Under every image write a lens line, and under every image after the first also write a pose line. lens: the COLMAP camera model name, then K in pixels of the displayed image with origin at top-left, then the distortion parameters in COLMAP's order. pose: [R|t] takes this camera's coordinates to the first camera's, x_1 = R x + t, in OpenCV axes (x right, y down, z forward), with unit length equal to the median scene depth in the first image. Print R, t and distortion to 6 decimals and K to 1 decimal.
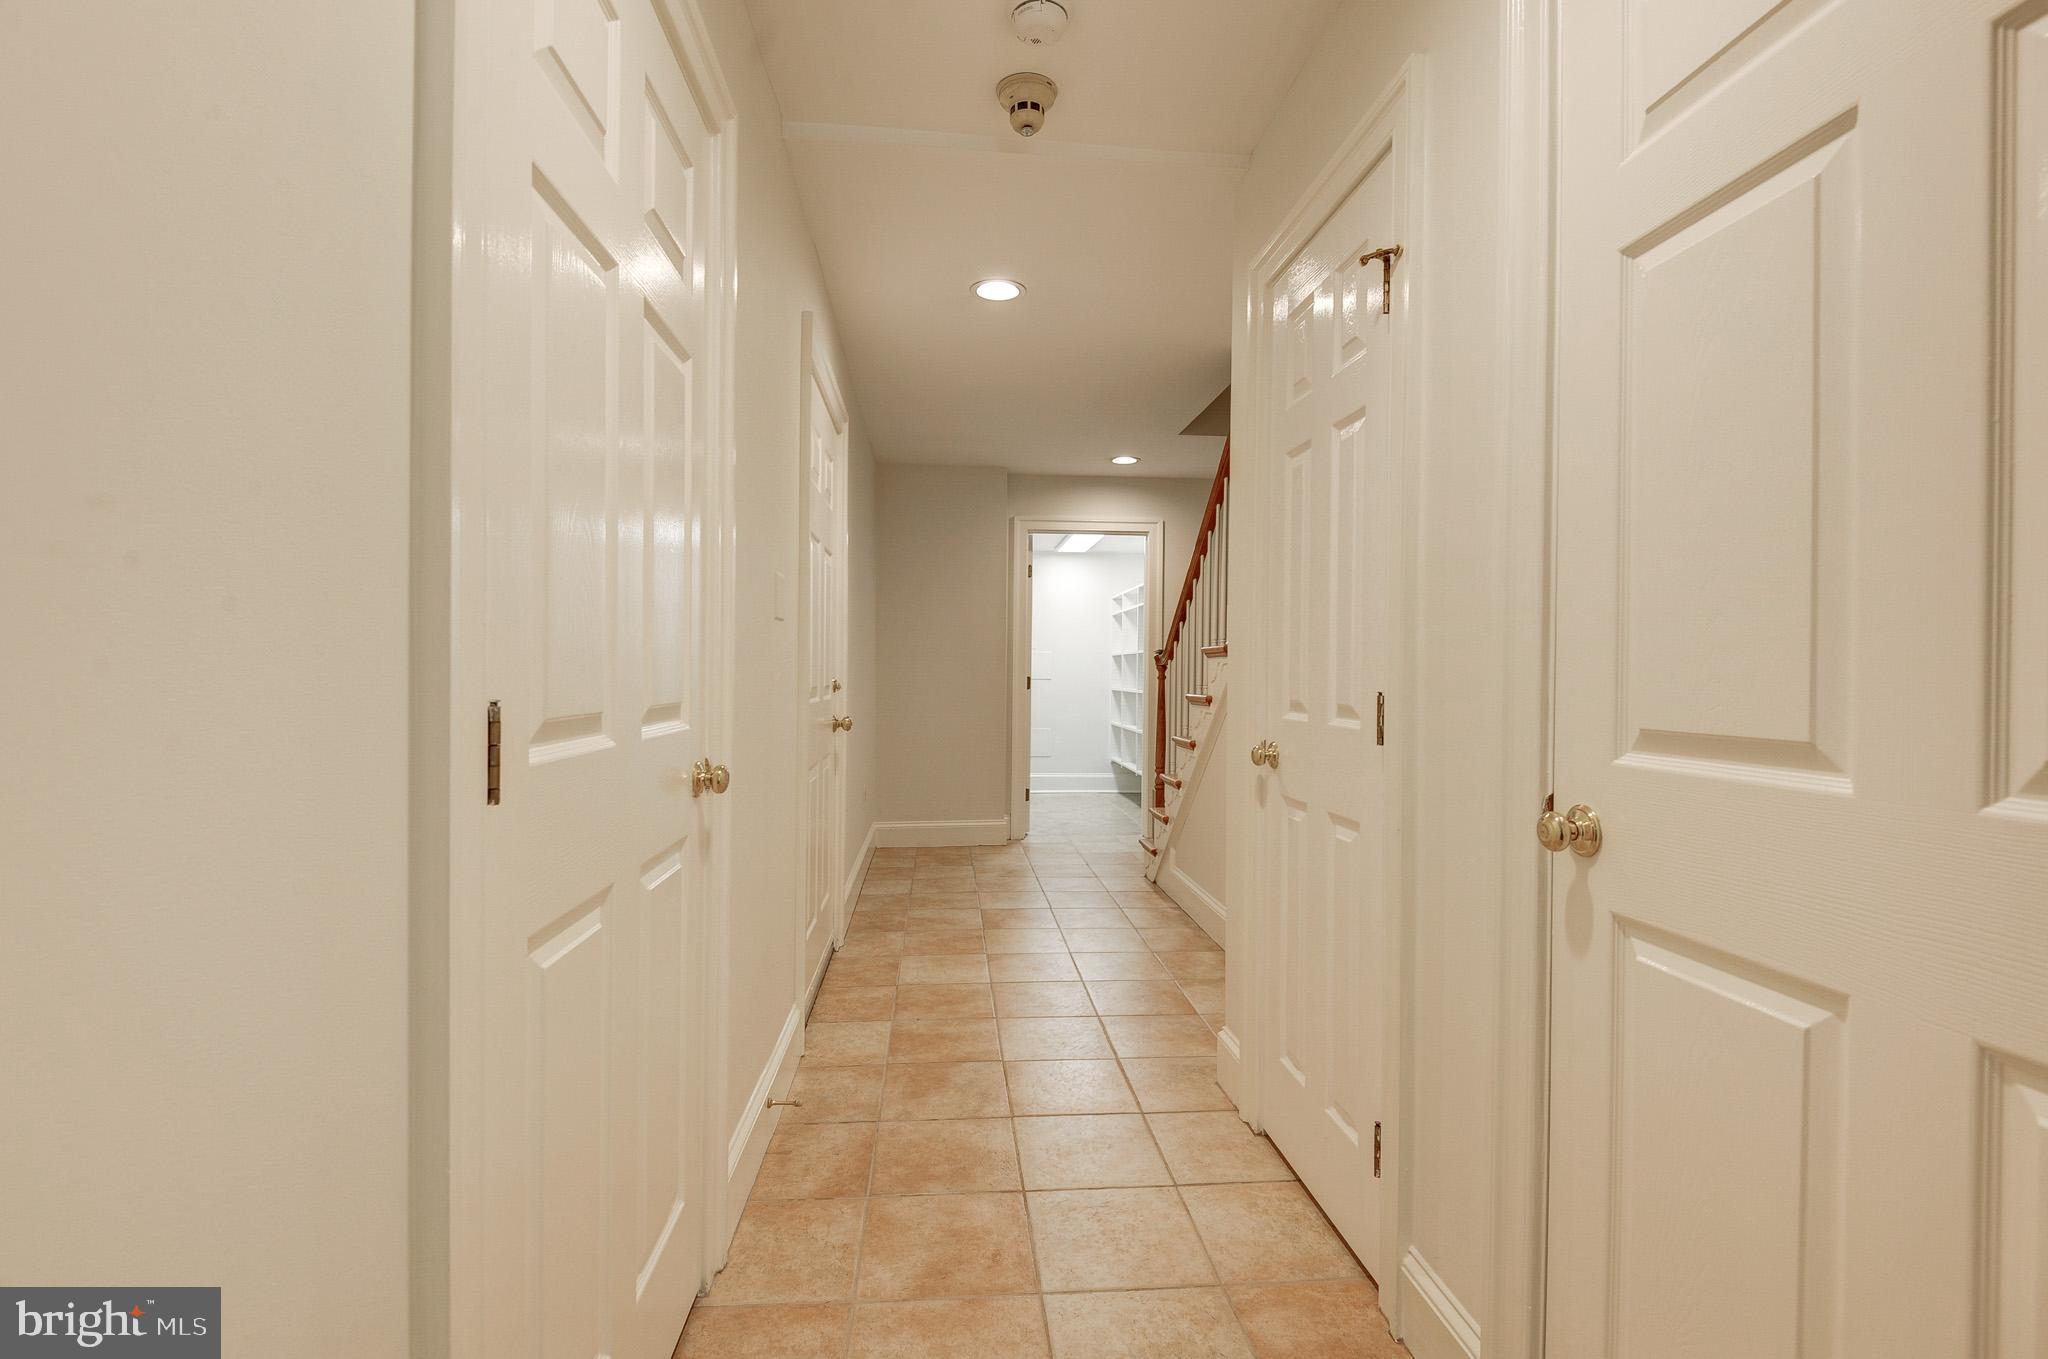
lens RADIAL K [[975.4, 0, 1022.3], [0, 975.4, 680.2], [0, 0, 1]] dist [-0.005028, -0.010057]
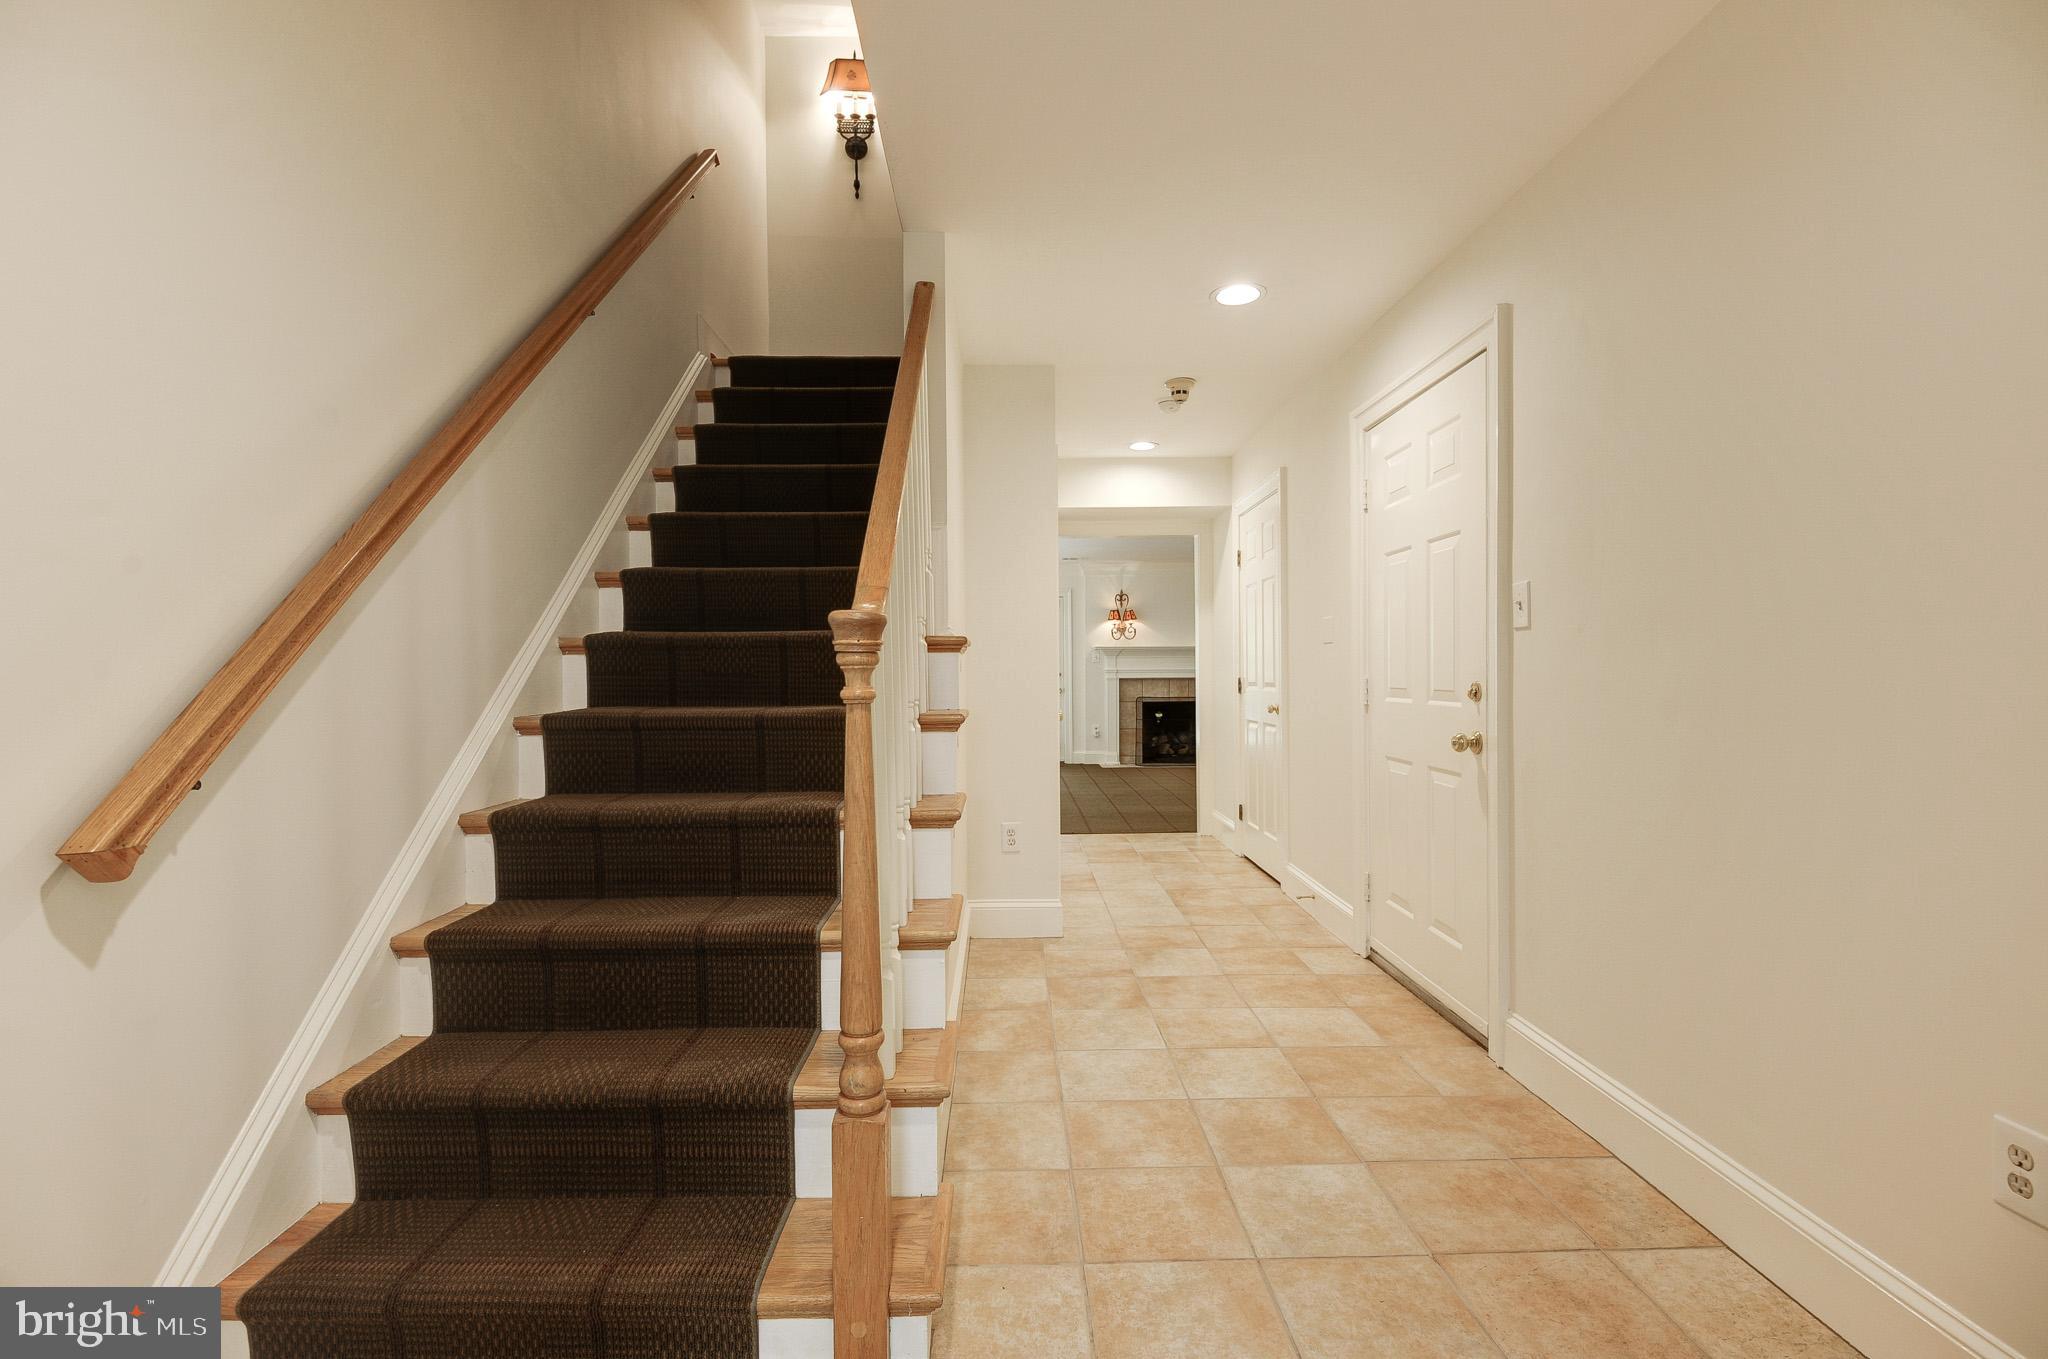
lens RADIAL K [[975.4, 0, 1025.9], [0, 975.4, 681.4], [0, 0, 1]] dist [-0.005028, -0.010057]
pose [[-0.998094, -0.003183, 0.061632, 0.146266], [-0.002050, 0.999828, 0.018439, -0.019986], [-0.061680, 0.018278, -0.997929, 2.262774]]
